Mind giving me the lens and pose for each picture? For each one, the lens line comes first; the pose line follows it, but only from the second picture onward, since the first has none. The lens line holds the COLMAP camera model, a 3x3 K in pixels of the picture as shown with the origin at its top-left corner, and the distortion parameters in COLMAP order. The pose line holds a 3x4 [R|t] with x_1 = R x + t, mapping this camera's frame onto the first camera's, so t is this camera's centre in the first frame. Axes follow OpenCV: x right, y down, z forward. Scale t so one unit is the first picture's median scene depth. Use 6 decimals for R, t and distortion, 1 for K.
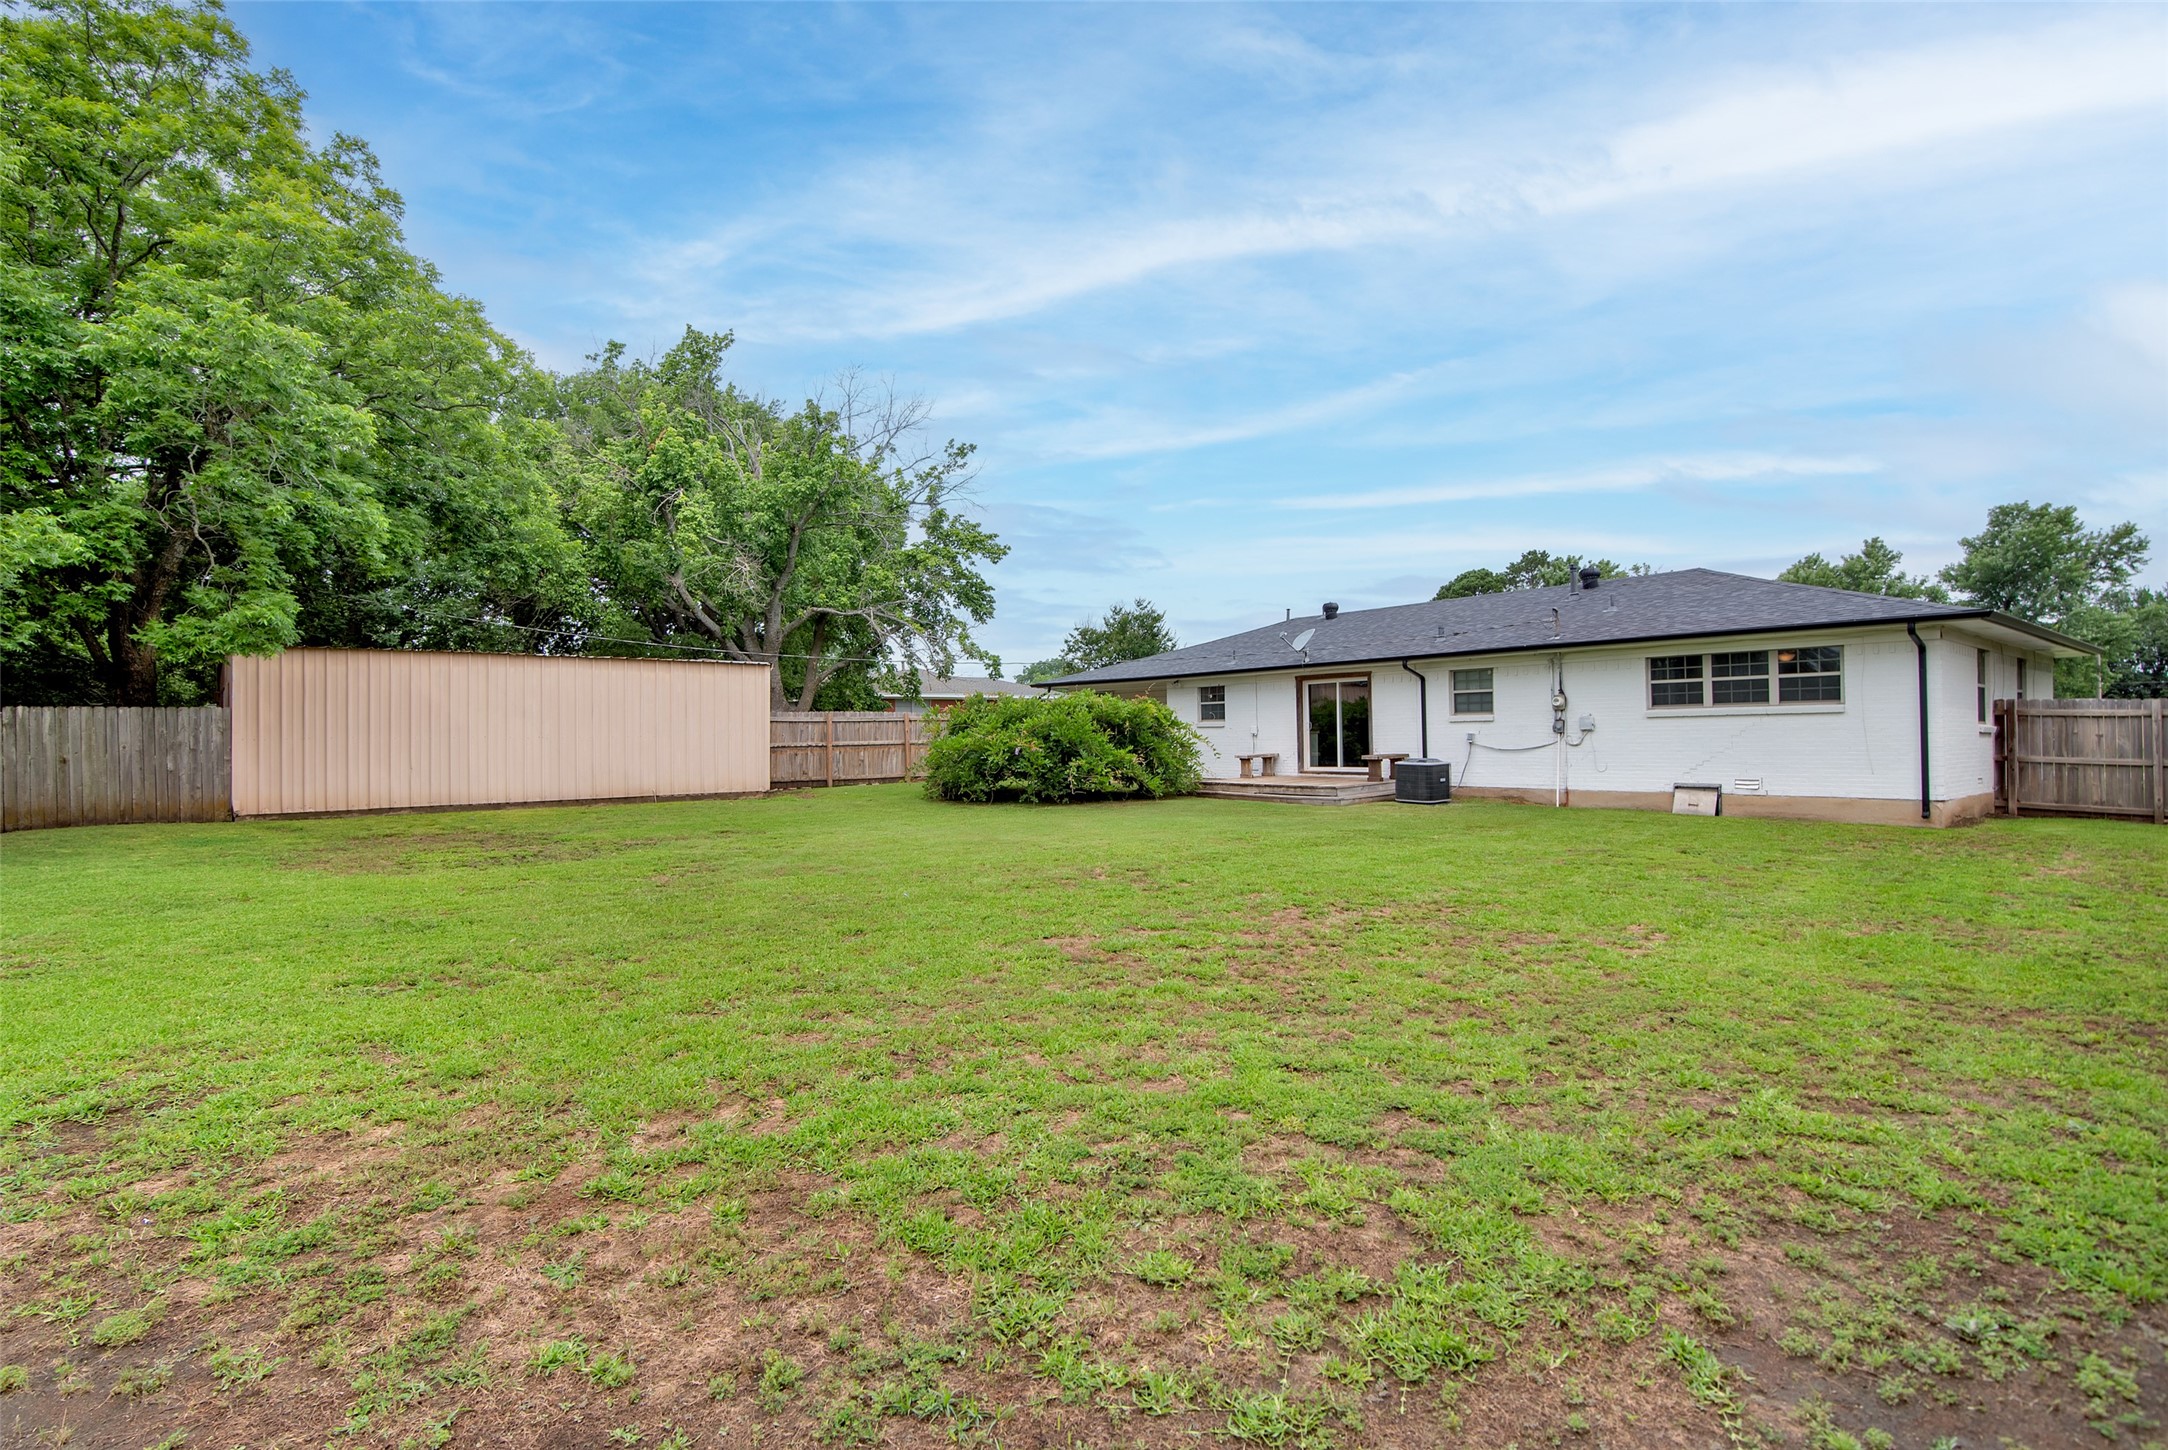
lens RADIAL K [[994.9, 0, 1085.4], [0, 994.9, 725.3], [0, 0, 1]] dist [-0.002399, -0.000683]
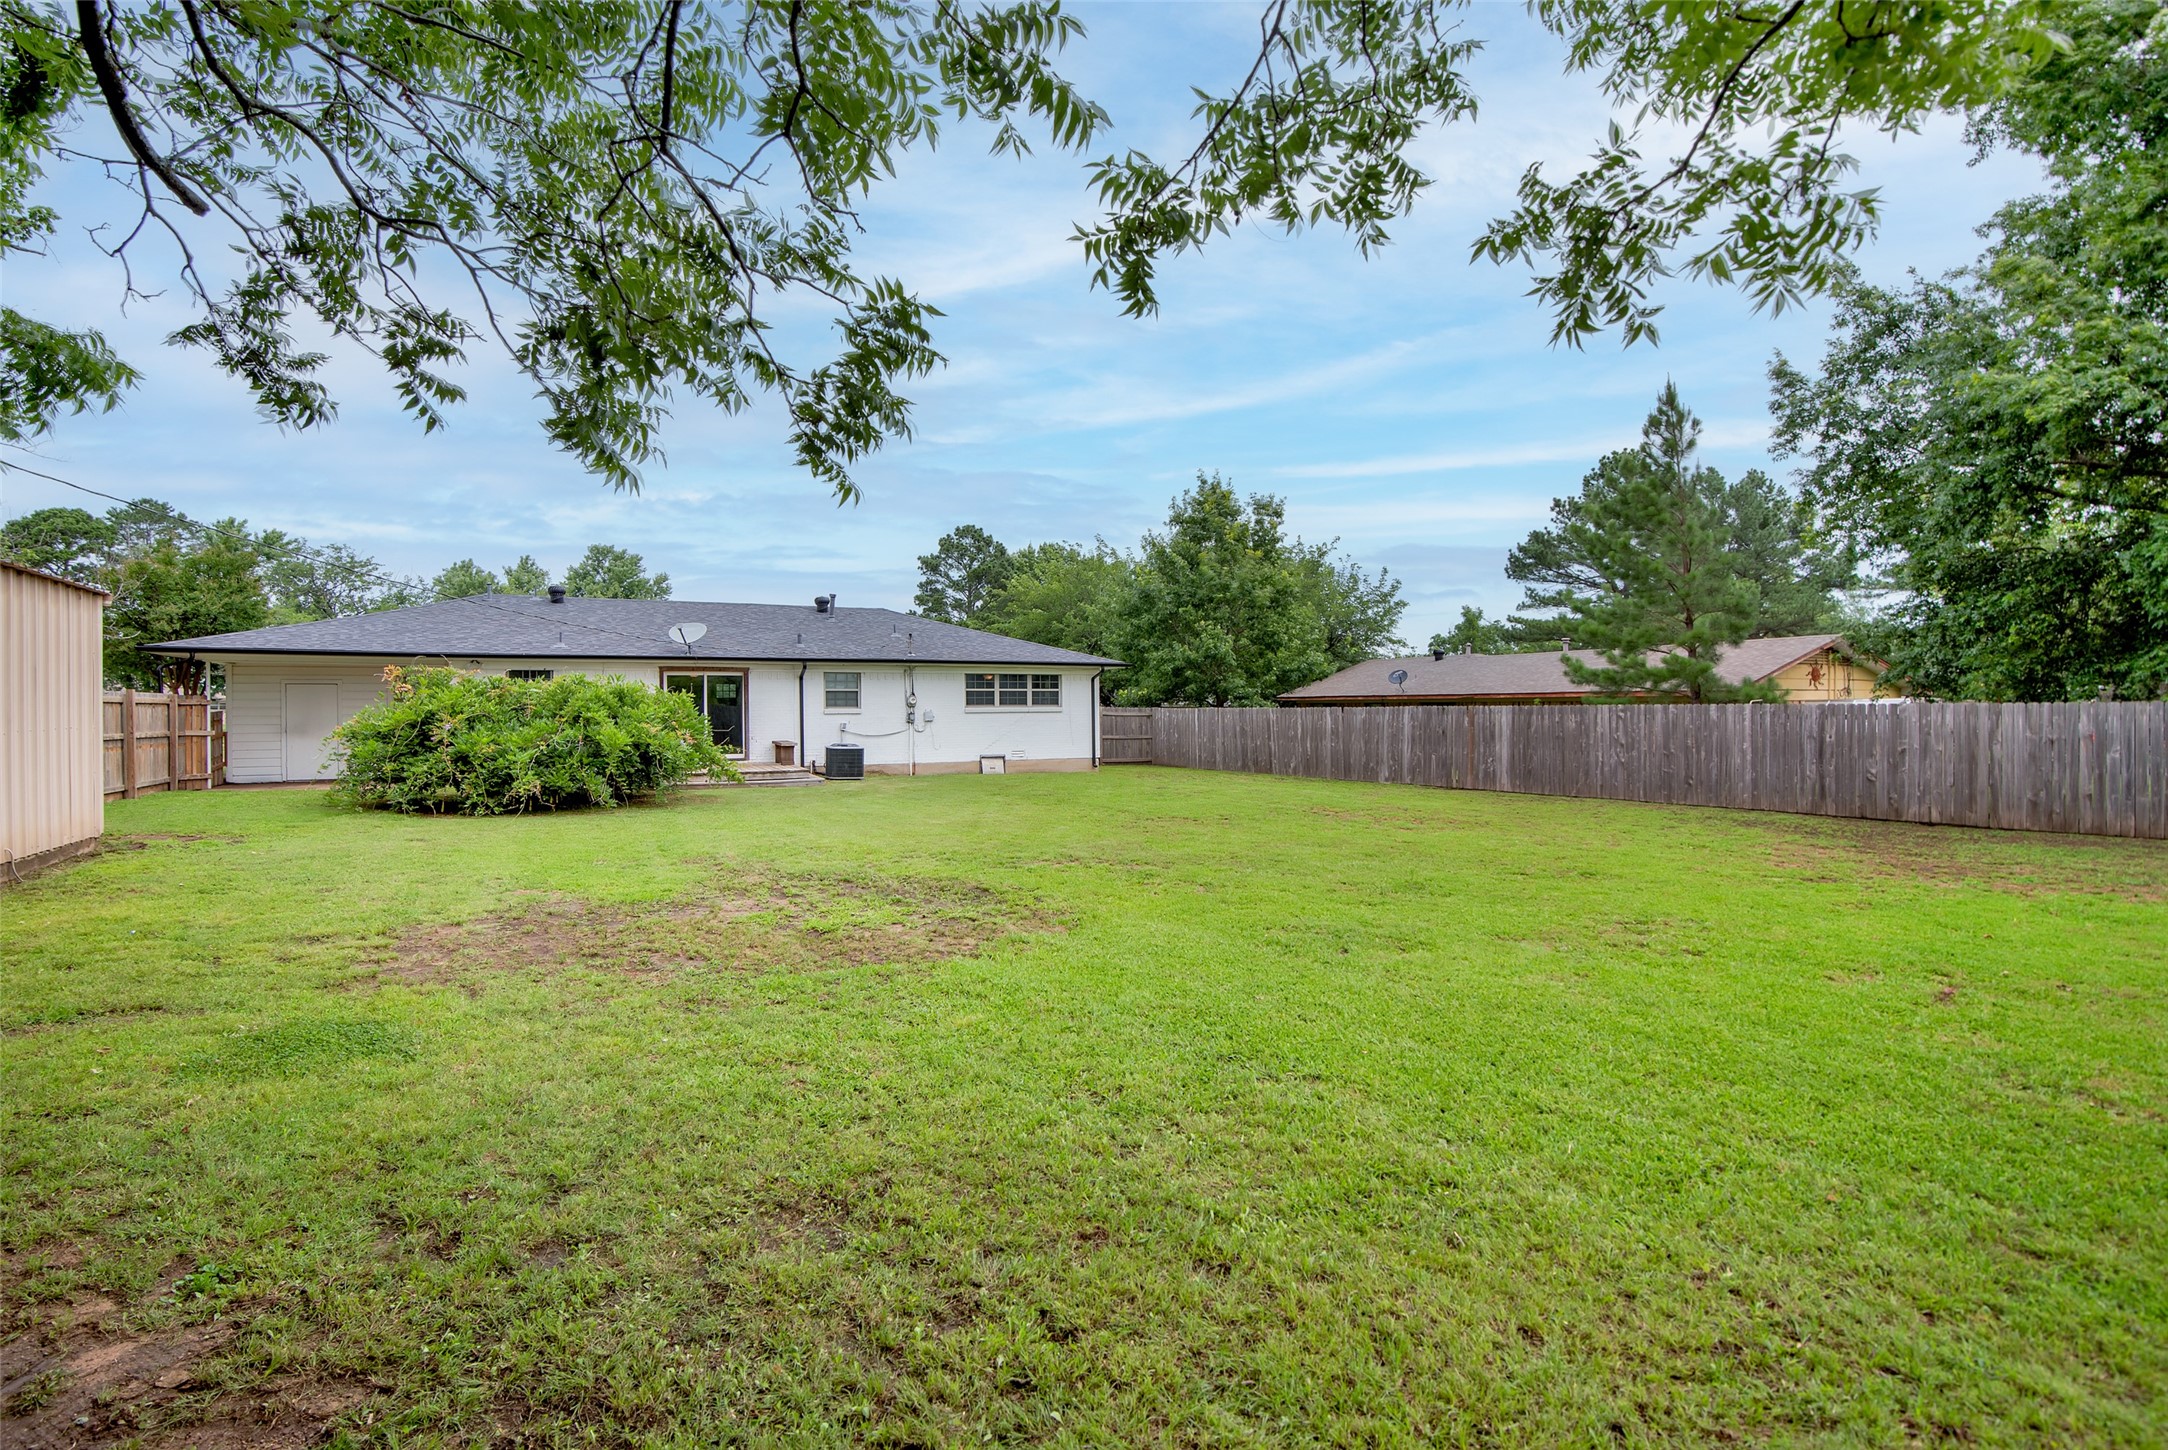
lens RADIAL K [[994.9, 0, 1087.0], [0, 994.9, 725.9], [0, 0, 1]] dist [-0.002399, -0.000683]
pose [[0.298620, 0.000963, 0.954372, -0.772687], [-0.006612, 0.999978, 0.001060, 0.008966], [-0.954349, -0.006627, 0.298620, 0.344872]]
